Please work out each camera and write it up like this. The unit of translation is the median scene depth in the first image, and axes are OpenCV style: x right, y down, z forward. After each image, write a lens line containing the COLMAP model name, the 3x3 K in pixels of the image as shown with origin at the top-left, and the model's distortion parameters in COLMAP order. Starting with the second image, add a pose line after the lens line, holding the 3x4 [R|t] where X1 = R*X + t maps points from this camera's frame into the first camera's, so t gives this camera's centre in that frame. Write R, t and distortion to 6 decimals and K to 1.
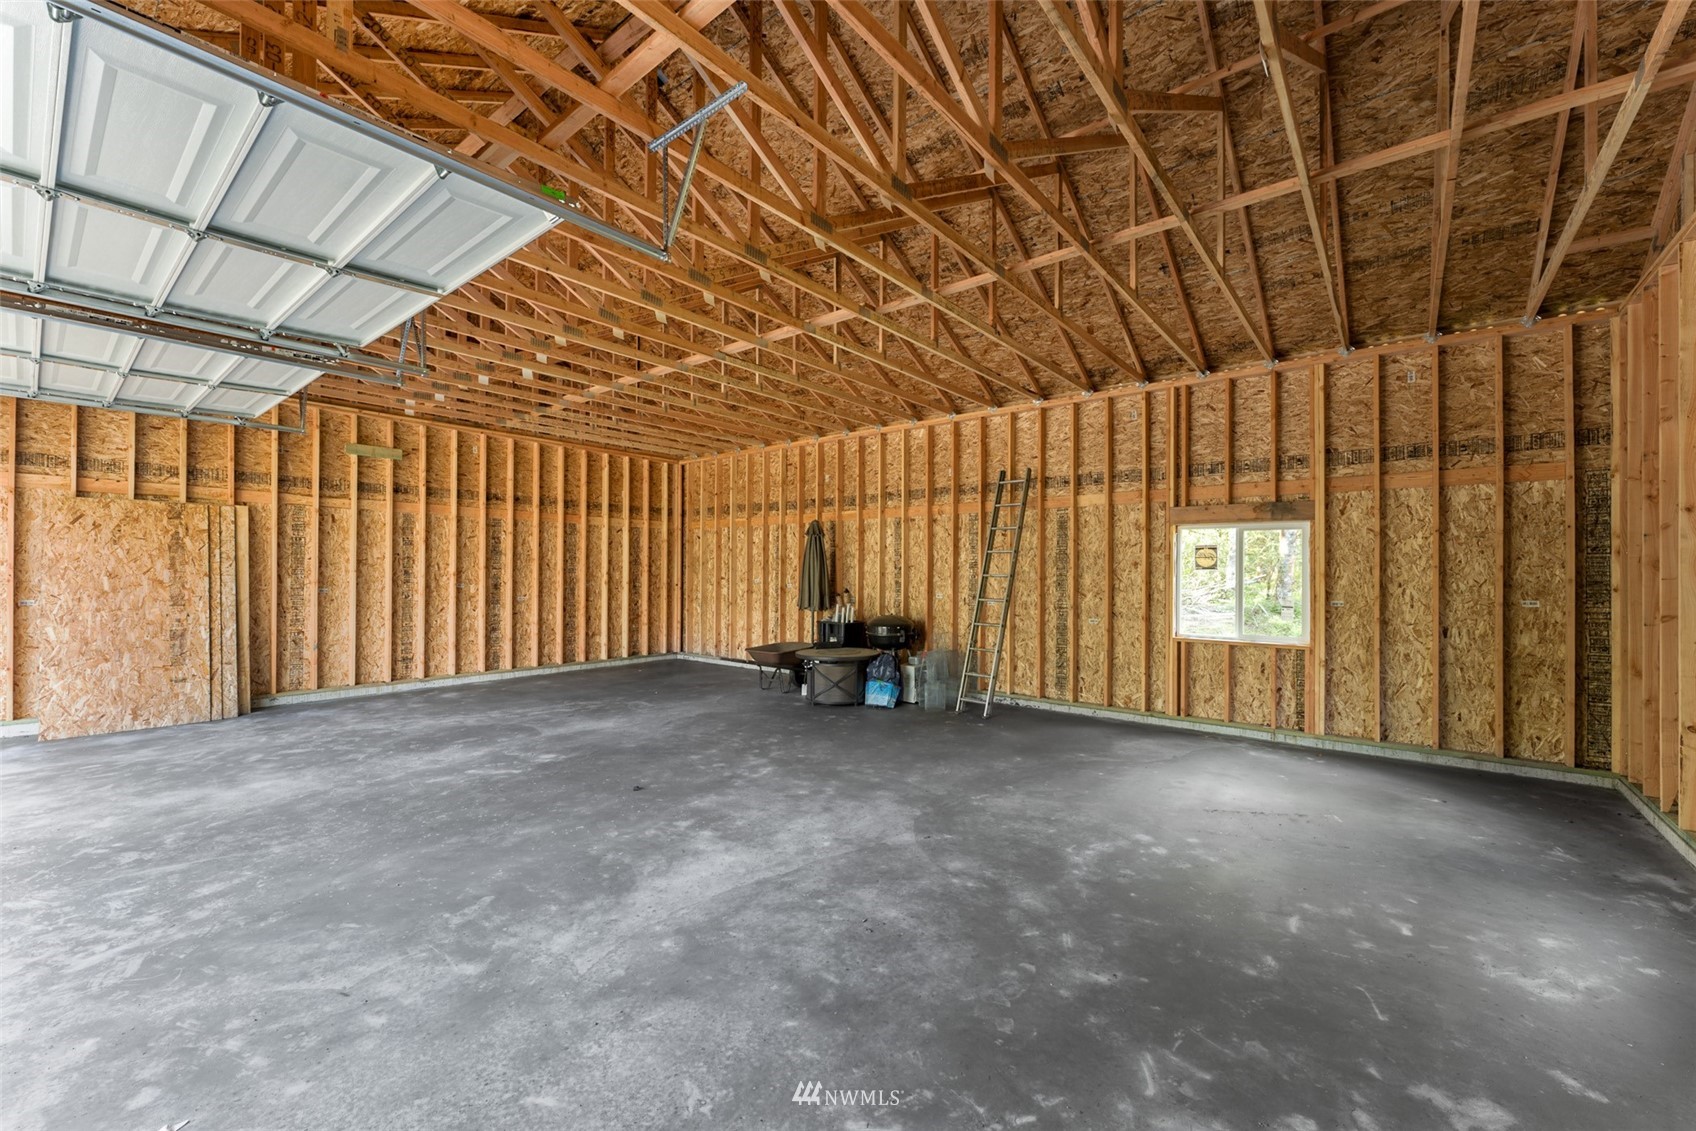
lens RADIAL K [[687.1, 0, 844.2], [0, 687.1, 567.0], [0, 0, 1]] dist [-0.001227, -0.000033]
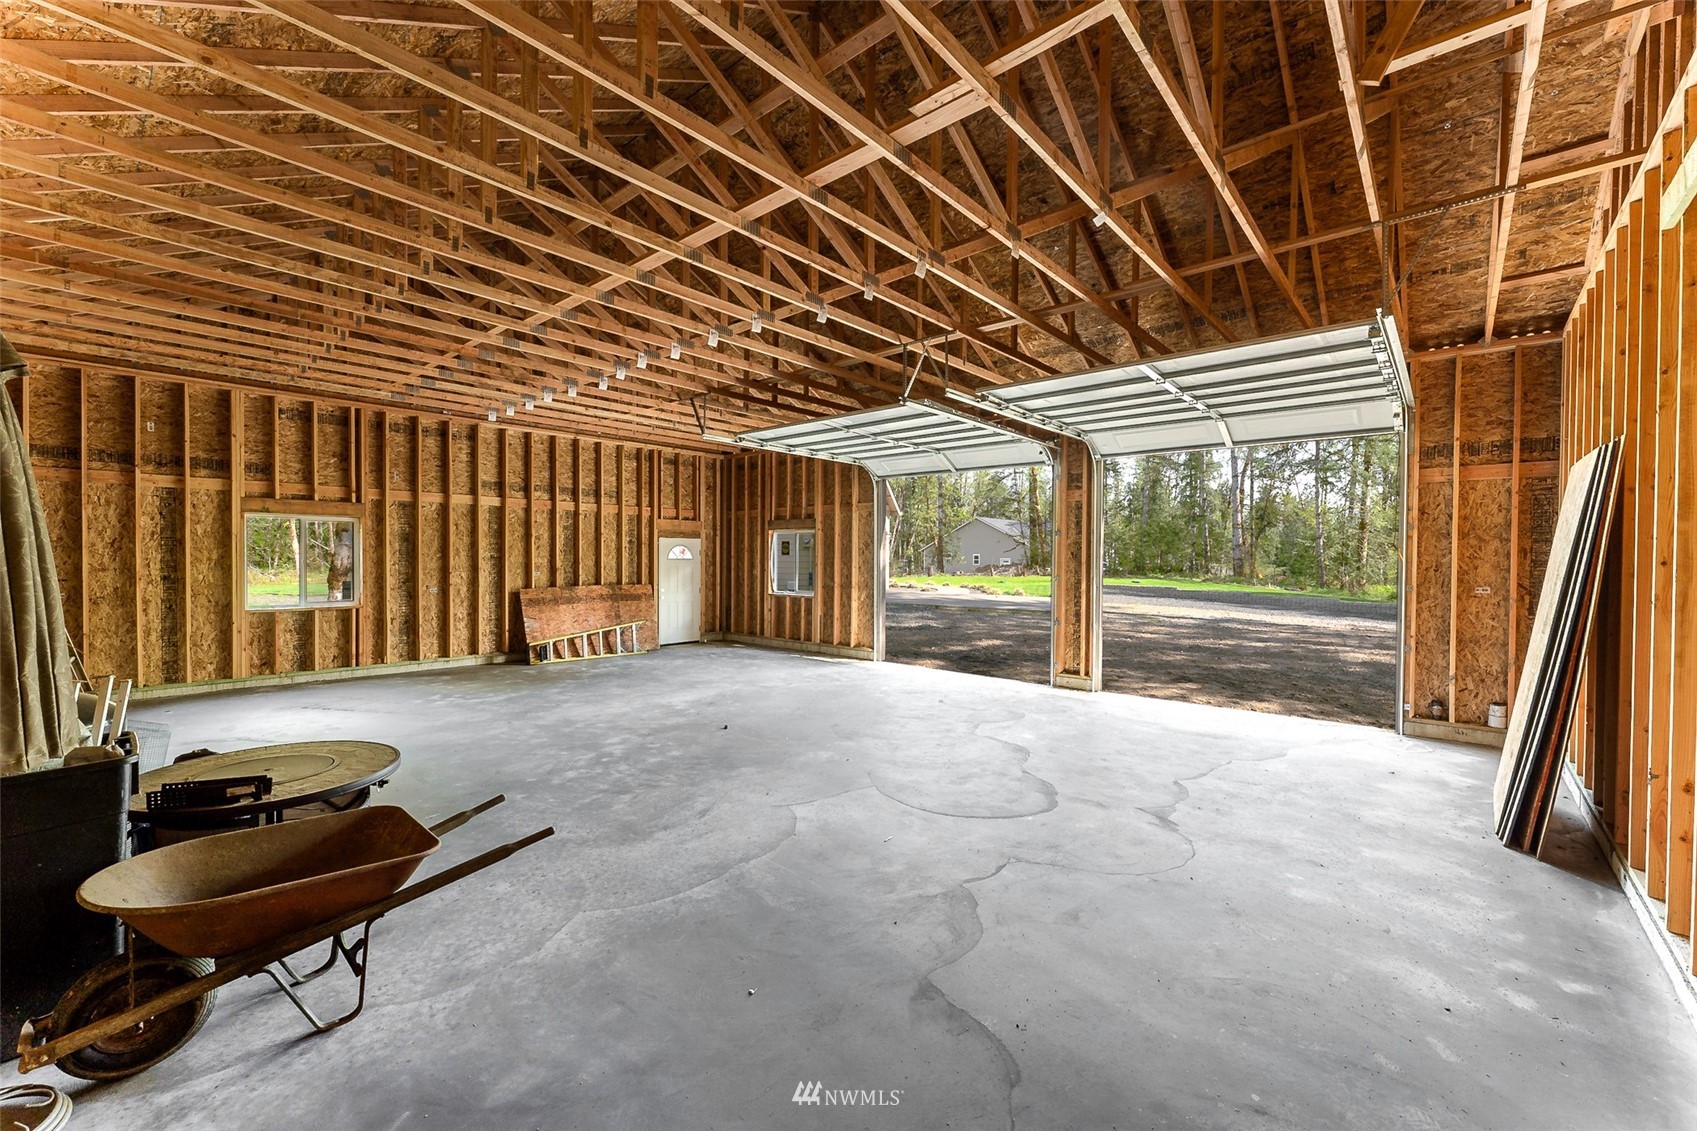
lens RADIAL K [[687.5, 0, 844.7], [0, 687.5, 567.0], [0, 0, 1]] dist [-0.001227, -0.000033]
pose [[-0.999328, -0.007107, 0.035970, -0.492932], [-0.006778, 0.999934, 0.009254, 0.006256], [-0.036034, 0.009004, -0.999310, 1.971677]]
